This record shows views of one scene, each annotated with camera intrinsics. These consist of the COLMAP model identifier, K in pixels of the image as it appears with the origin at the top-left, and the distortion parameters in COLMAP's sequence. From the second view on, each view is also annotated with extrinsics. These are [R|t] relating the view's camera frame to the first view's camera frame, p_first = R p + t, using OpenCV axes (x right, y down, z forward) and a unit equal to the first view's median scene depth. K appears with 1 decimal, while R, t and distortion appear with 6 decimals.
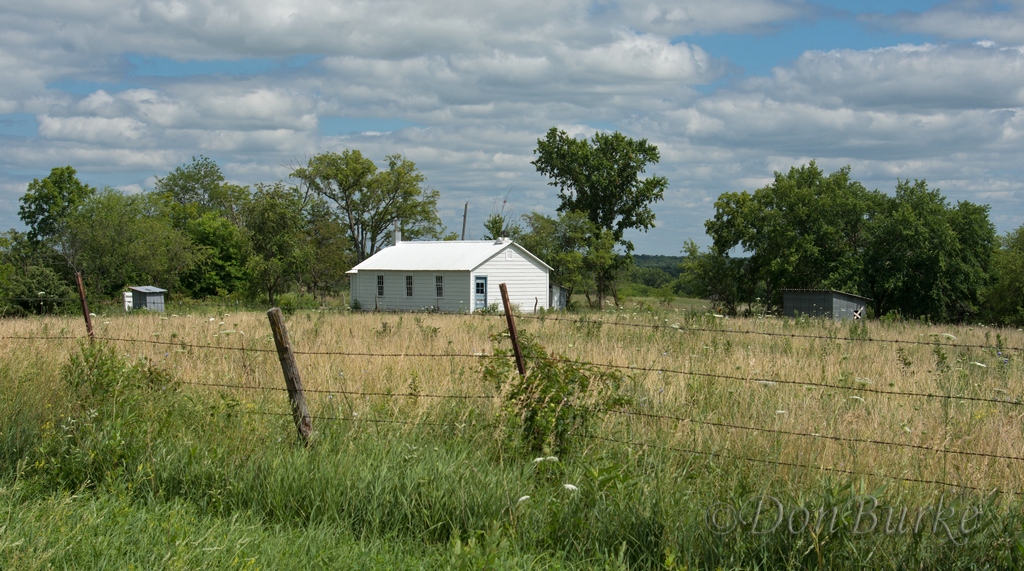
lens RADIAL K [[1356.3, 0, 507.3], [0, 1356.3, 281.4], [0, 0, 1]] dist [-0.023176, 0.000000]
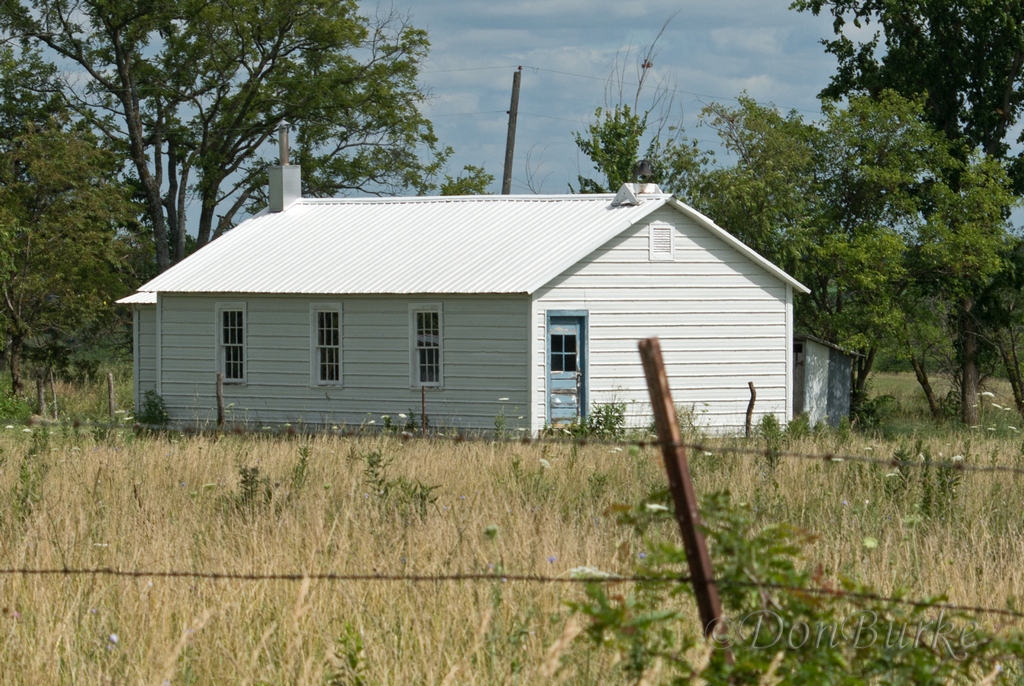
lens RADIAL K [[1702.2, 0, 514.8], [0, 1702.2, 345.0], [0, 0, 1]] dist [-0.162495, 0.000000]
pose [[0.999973, -0.002594, -0.006915, -0.028524], [0.002620, 0.999990, 0.003752, 0.001764], [0.006905, -0.003770, 0.999969, 0.625515]]
